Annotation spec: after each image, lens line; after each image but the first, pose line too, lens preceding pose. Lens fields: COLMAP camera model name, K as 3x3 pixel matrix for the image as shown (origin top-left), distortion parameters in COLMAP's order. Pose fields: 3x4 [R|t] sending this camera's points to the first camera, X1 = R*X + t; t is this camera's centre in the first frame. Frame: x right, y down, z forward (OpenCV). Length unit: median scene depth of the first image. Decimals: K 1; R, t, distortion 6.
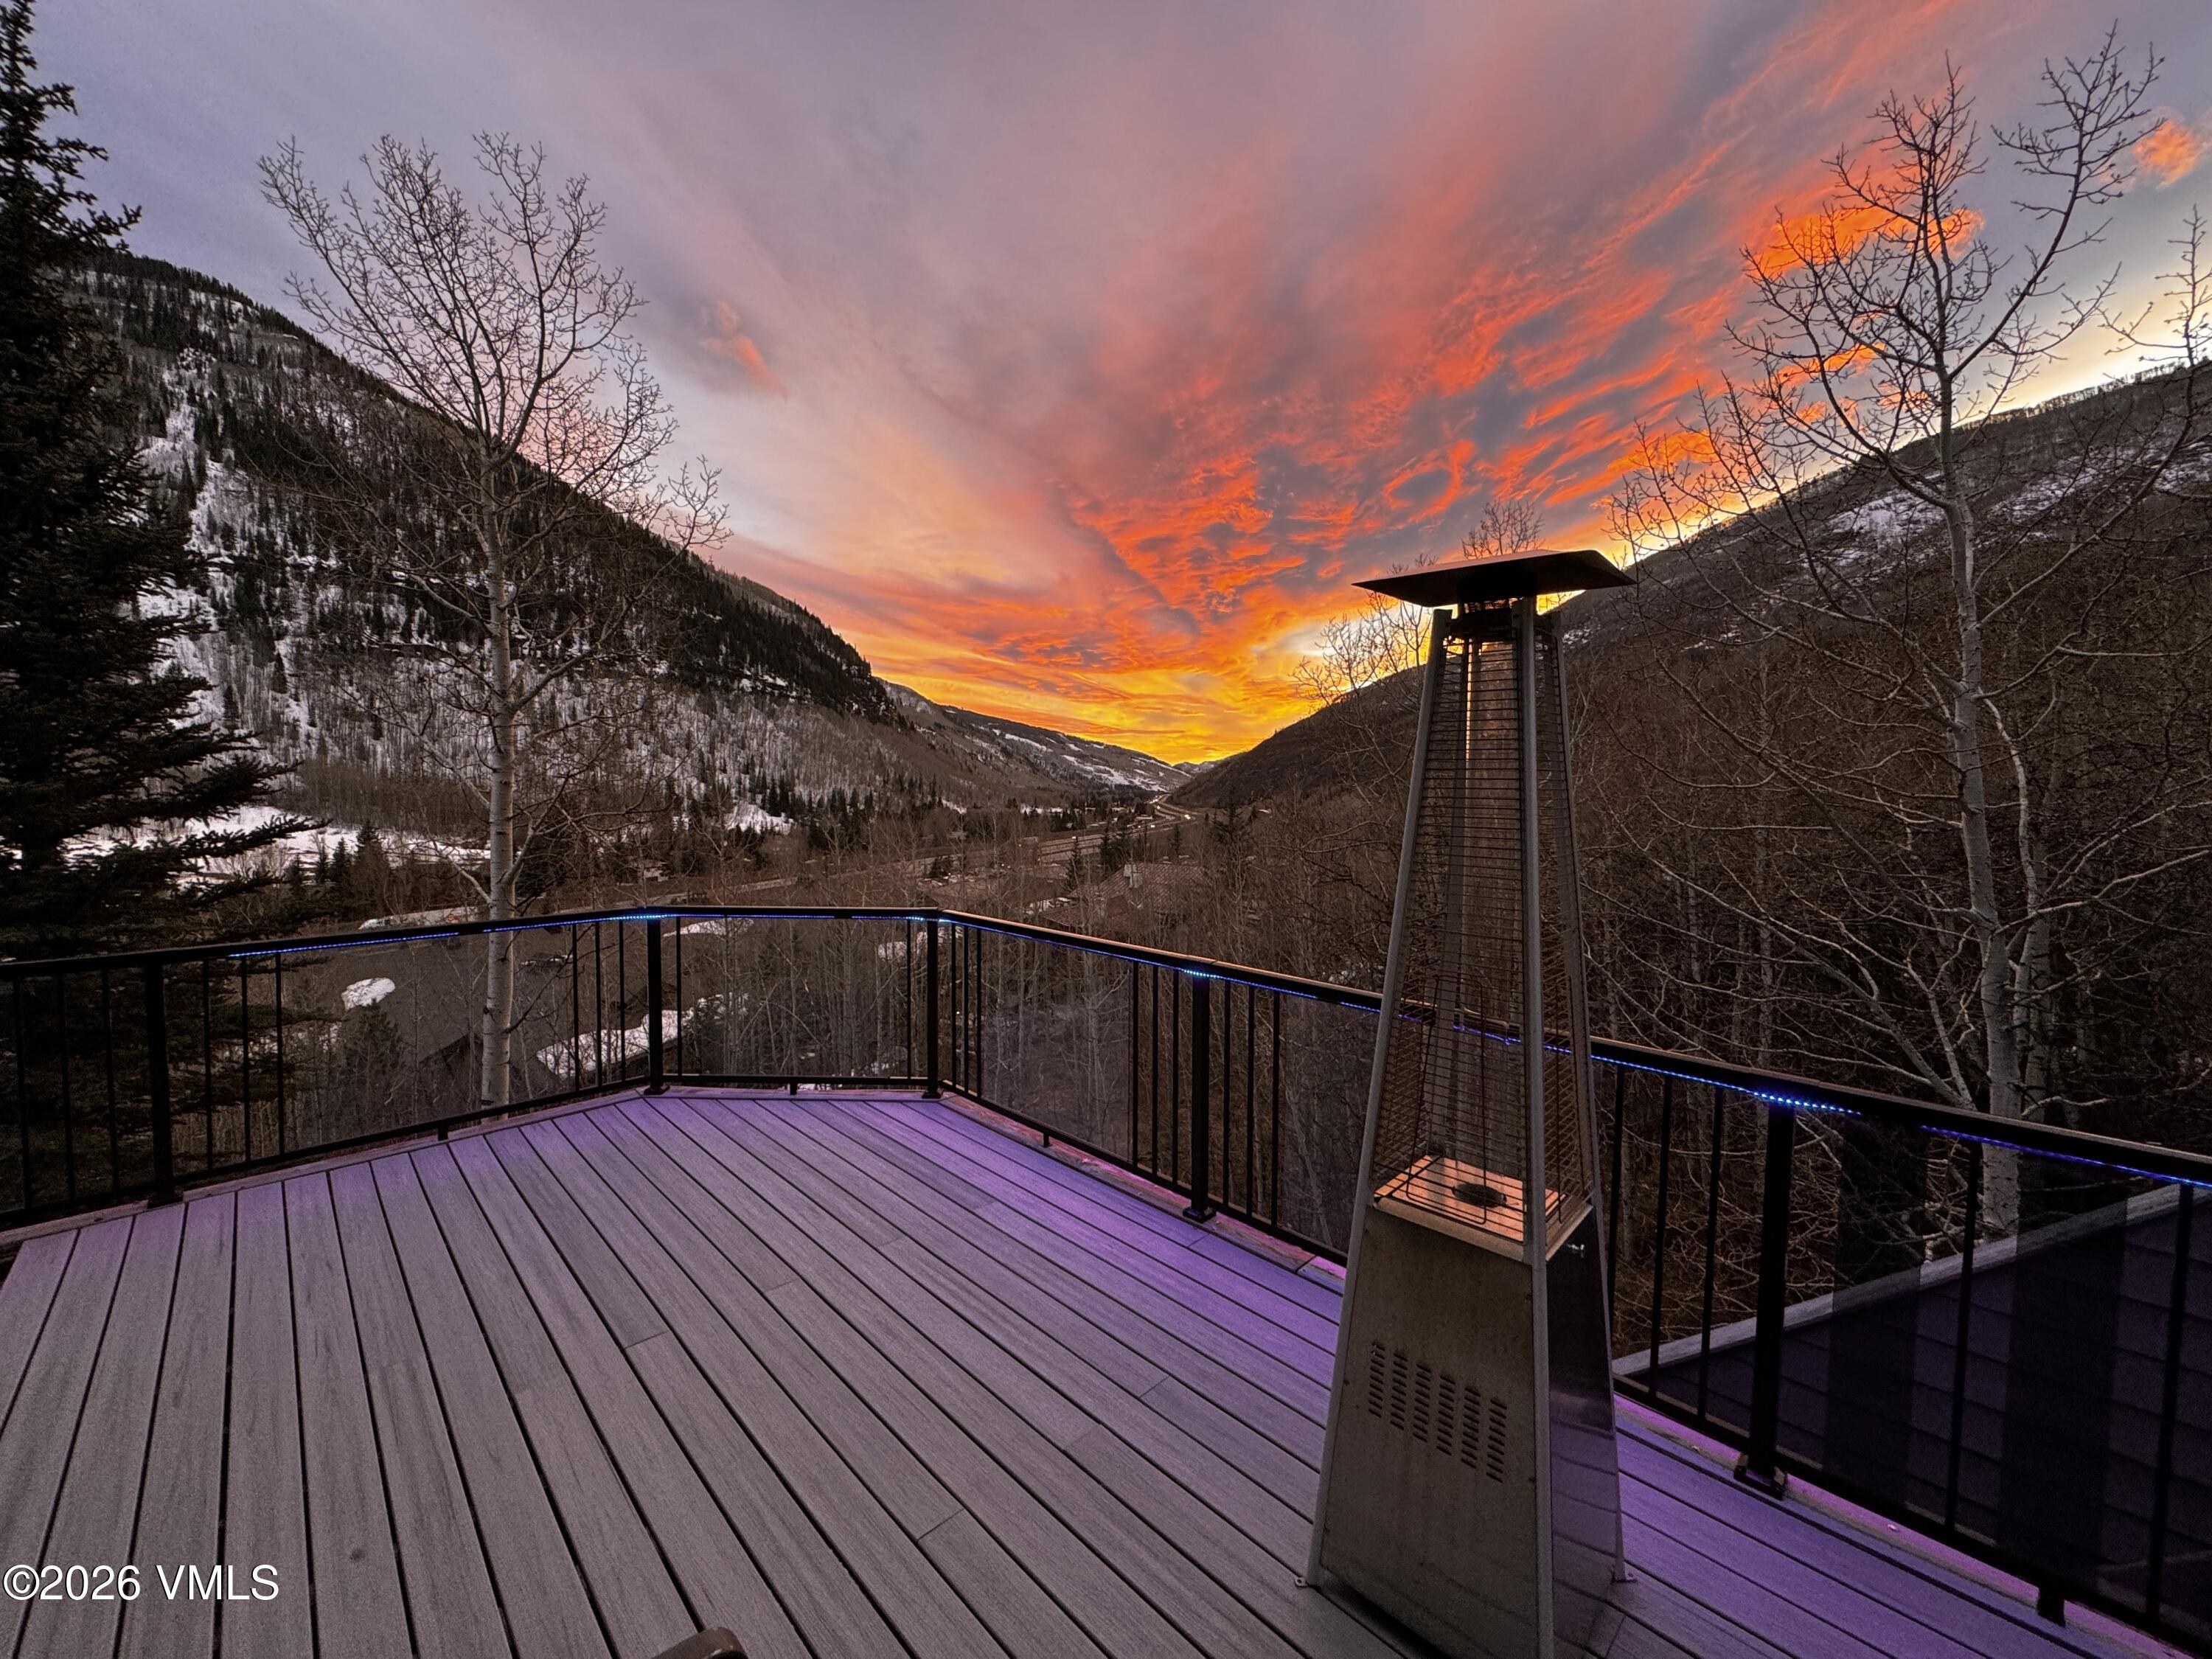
lens RADIAL K [[900.6, 0, 1106.0], [0, 900.6, 829.5], [0, 0, 1]] dist [-0.000613, -0.000004]
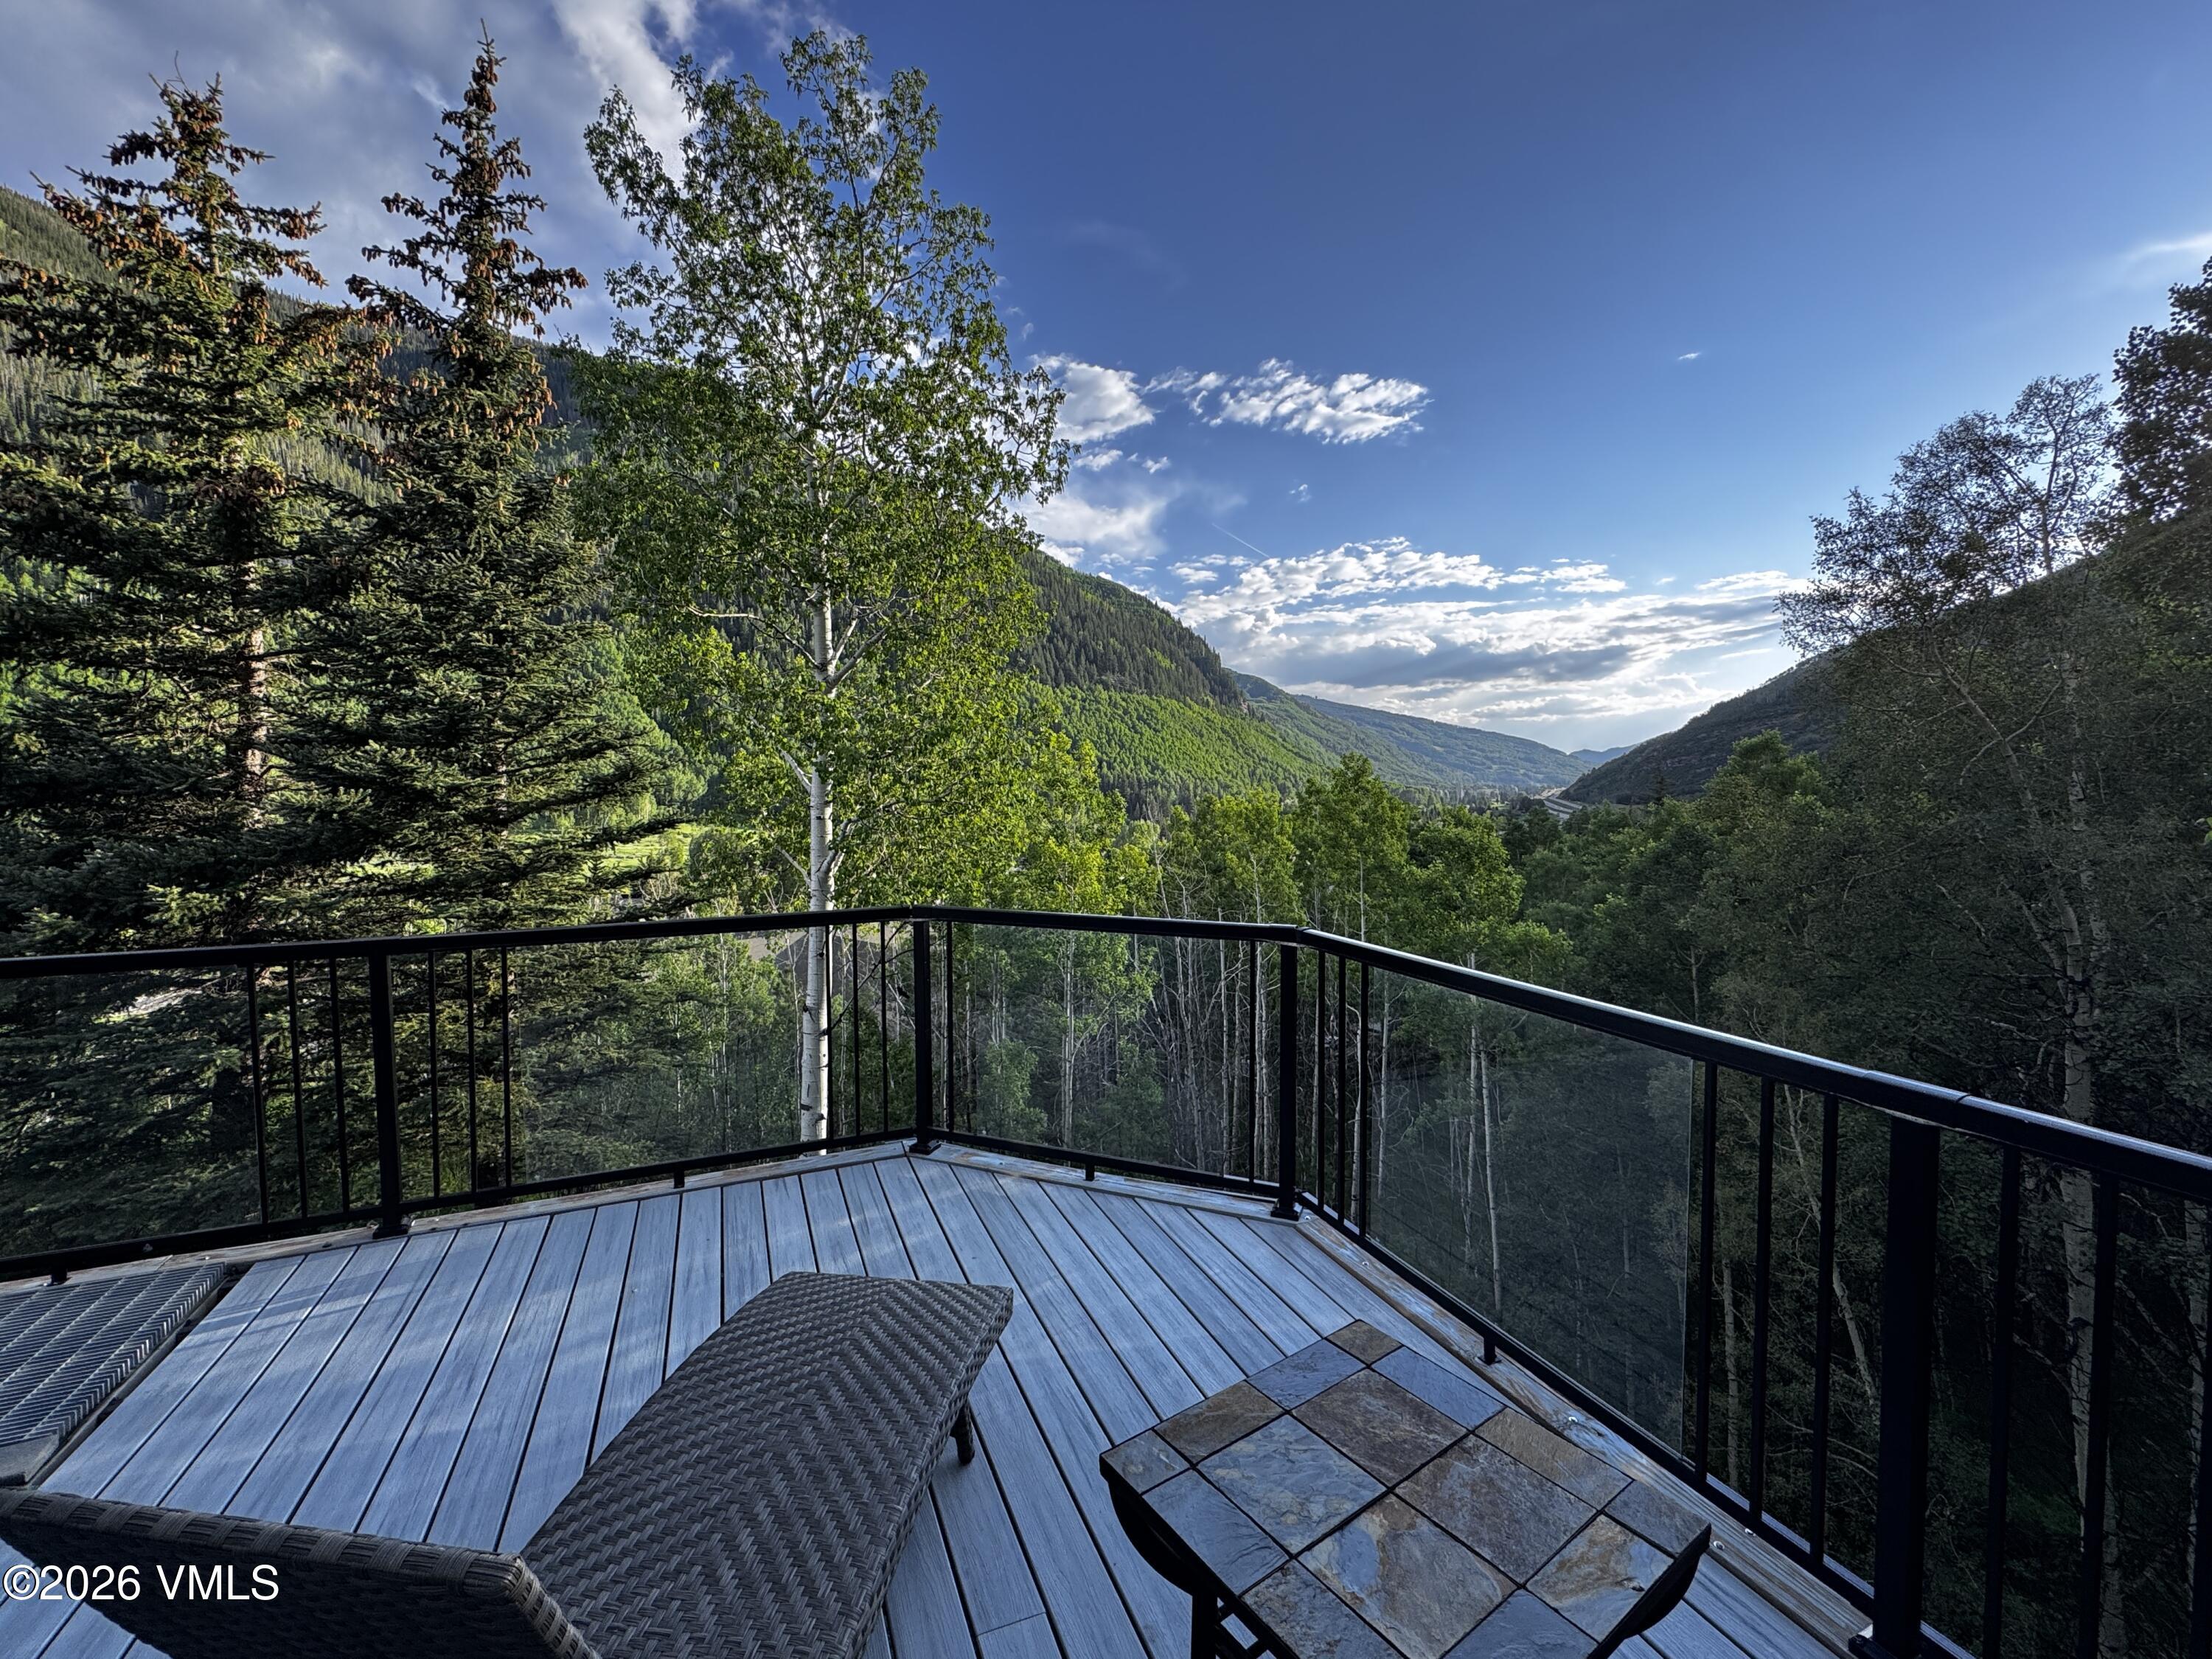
lens RADIAL K [[960.1, 0, 1106.0], [0, 960.1, 829.5], [0, 0, 1]] dist [-0.000717, 0.000050]
pose [[0.930471, 0.008223, -0.366274, -0.062916], [-0.007093, 0.999965, 0.004432, 0.016593], [0.366298, -0.001526, 0.930496, 0.311405]]
